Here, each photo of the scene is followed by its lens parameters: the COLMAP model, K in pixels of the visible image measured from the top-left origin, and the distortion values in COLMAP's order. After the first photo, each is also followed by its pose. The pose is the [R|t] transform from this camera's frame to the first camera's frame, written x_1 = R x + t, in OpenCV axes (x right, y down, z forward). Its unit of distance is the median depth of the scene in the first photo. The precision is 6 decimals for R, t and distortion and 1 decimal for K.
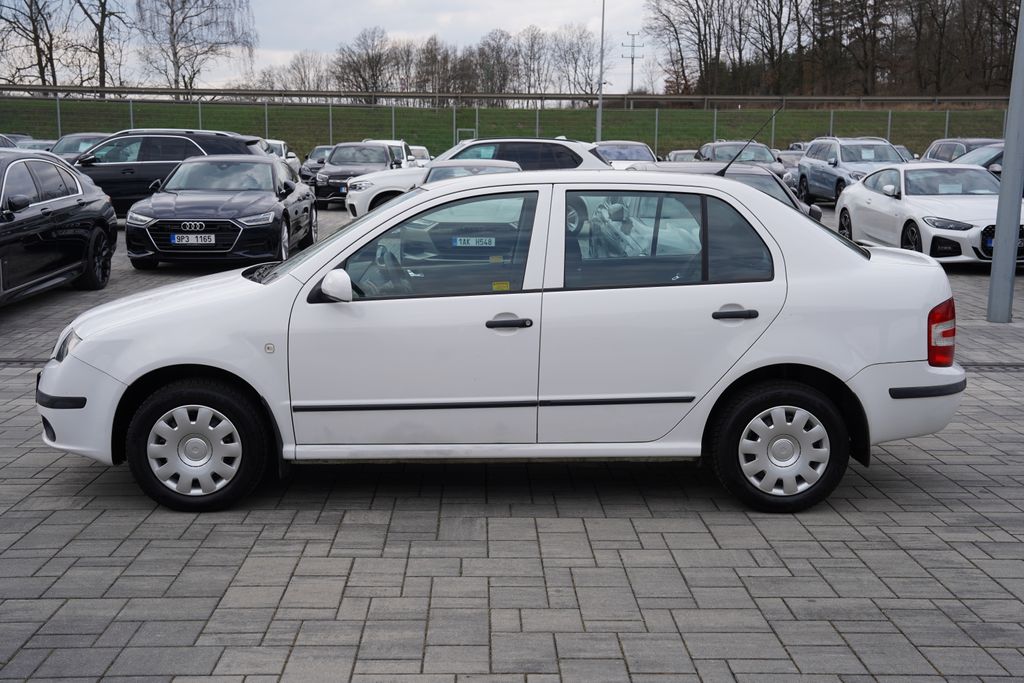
lens RADIAL K [[1137.0, 0, 505.5], [0, 1137.0, 347.9], [0, 0, 1]] dist [0.072861, 0.000000]
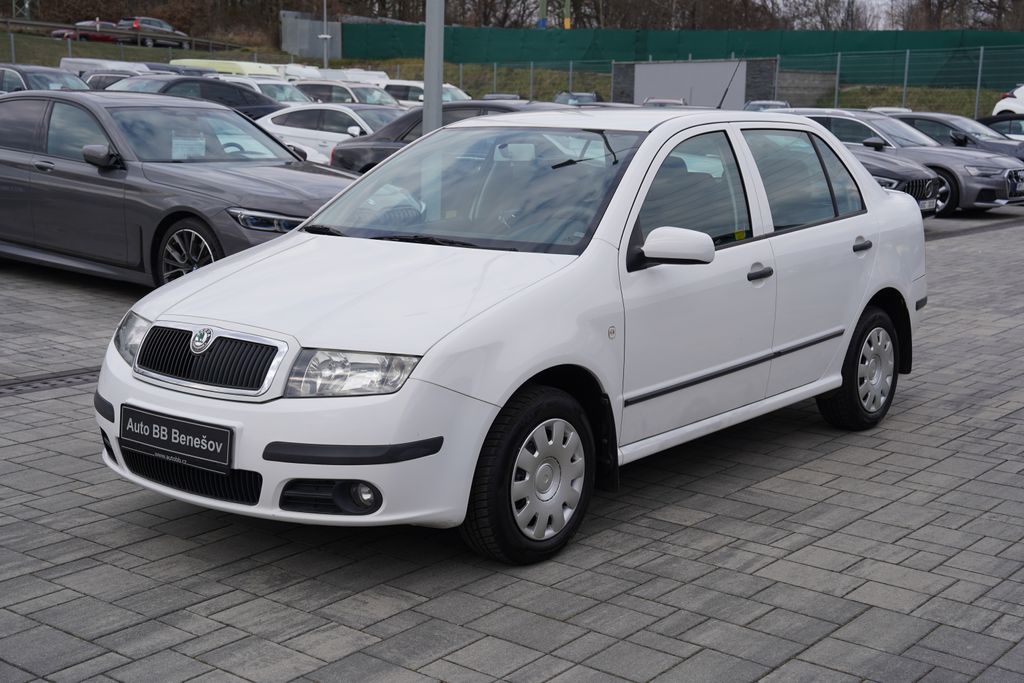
lens RADIAL K [[1340.4, 0, 520.0], [0, 1340.4, 340.4], [0, 0, 1]] dist [0.144835, 0.000000]
pose [[0.638897, -0.127908, 0.758585, -0.955017], [0.111511, 0.991064, 0.073191, -0.069614], [-0.761168, 0.037830, 0.647451, 0.434609]]
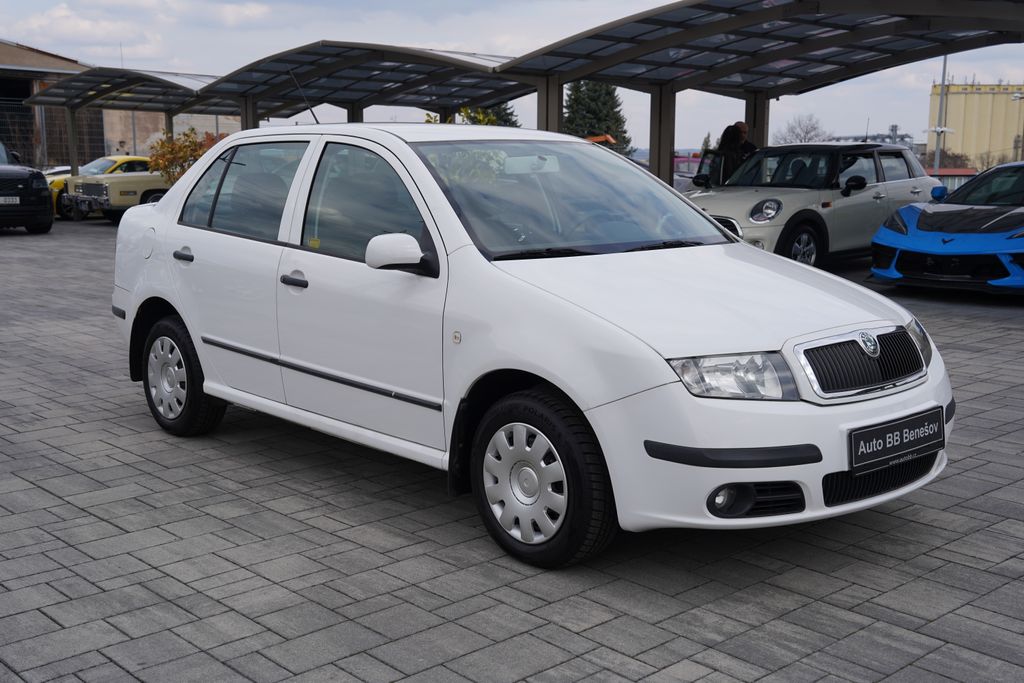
lens RADIAL K [[1172.6, 0, 516.2], [0, 1172.6, 340.5], [0, 0, 1]] dist [0.102405, 0.000000]
pose [[-0.656225, -0.124303, 0.744257, -0.851709], [0.114858, 0.958389, 0.261338, -0.259924], [-0.745773, 0.256981, -0.614642, 1.799003]]
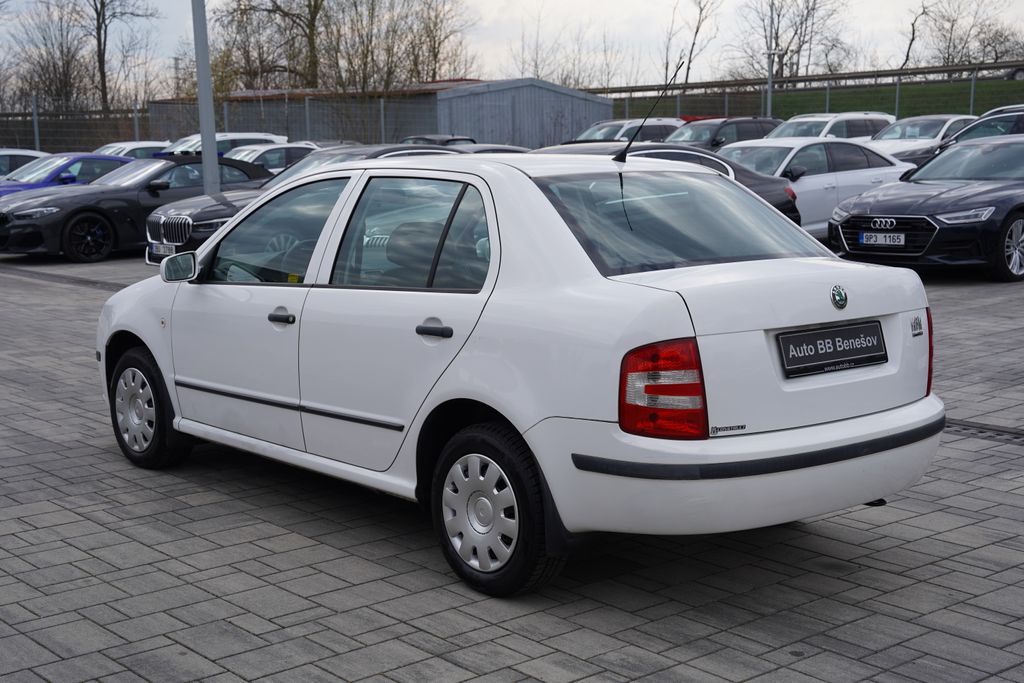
lens RADIAL K [[1358.0, 0, 506.5], [0, 1358.0, 350.1], [0, 0, 1]] dist [0.155189, 0.000000]
pose [[0.636441, 0.100523, -0.764747, 0.972187], [-0.112973, 0.992928, 0.036497, -0.056711], [0.763007, 0.063168, 0.643296, 0.417691]]
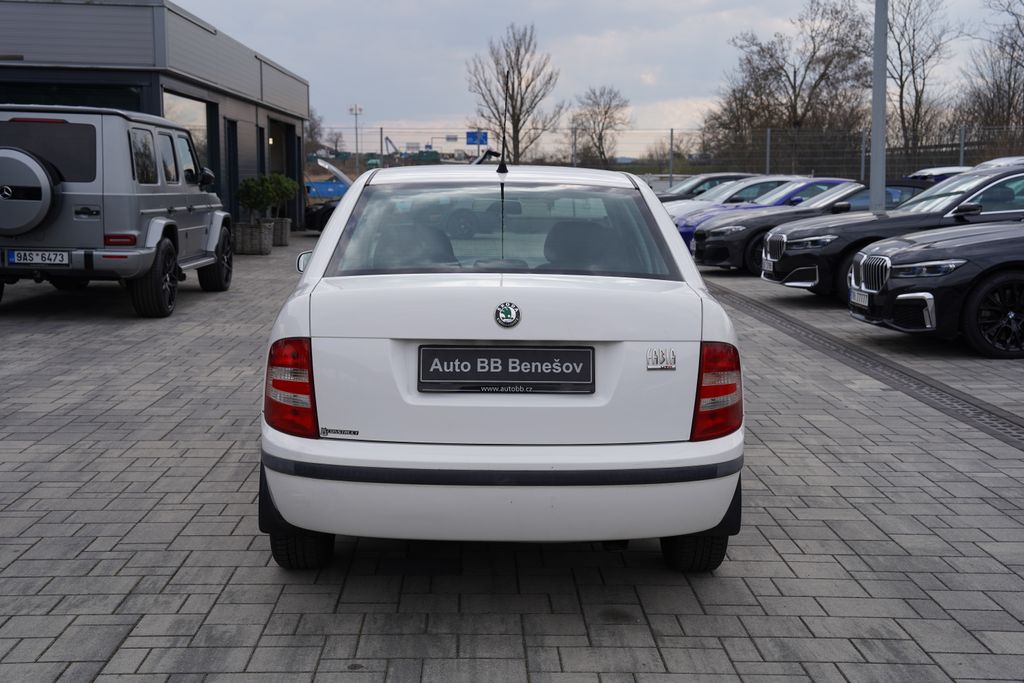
lens RADIAL K [[1284.9, 0, 515.7], [0, 1284.9, 347.5], [0, 0, 1]] dist [0.140653, 0.000000]
pose [[-0.002390, 0.121641, -0.992571, 1.212676], [-0.165157, 0.978895, 0.120363, -0.160381], [0.986264, 0.164218, 0.017750, 1.157445]]
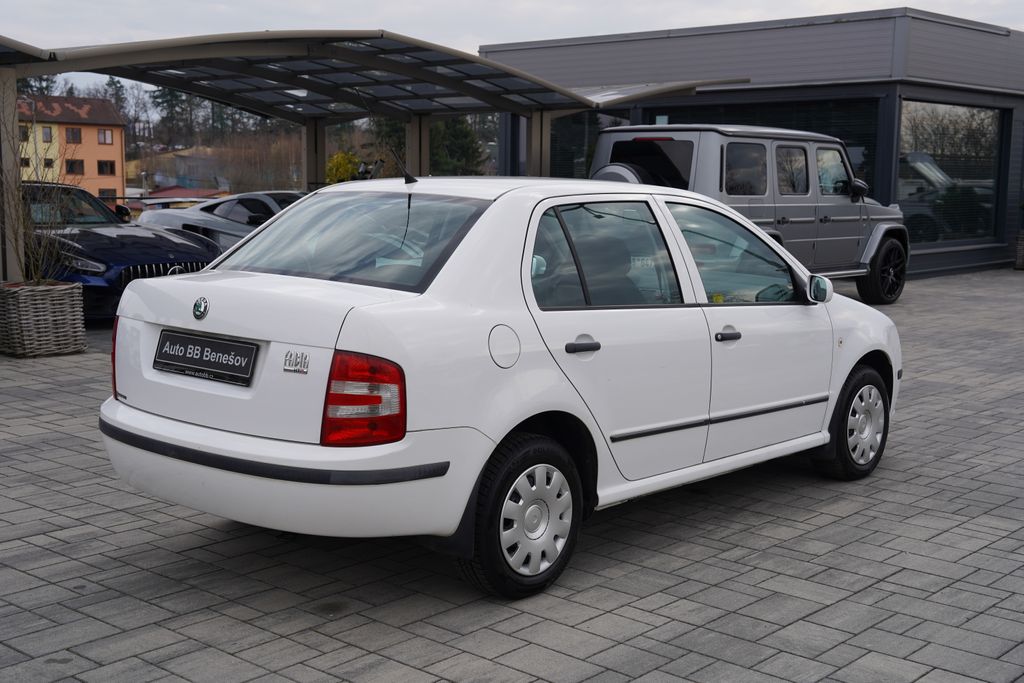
lens RADIAL K [[1284.9, 0, 500.7], [0, 1284.9, 347.1], [0, 0, 1]] dist [0.140653, 0.000000]
pose [[-0.676876, 0.077014, -0.732057, 0.939254], [-0.136945, 0.963974, 0.228035, -0.291707], [0.723246, 0.254603, -0.641945, 1.901003]]
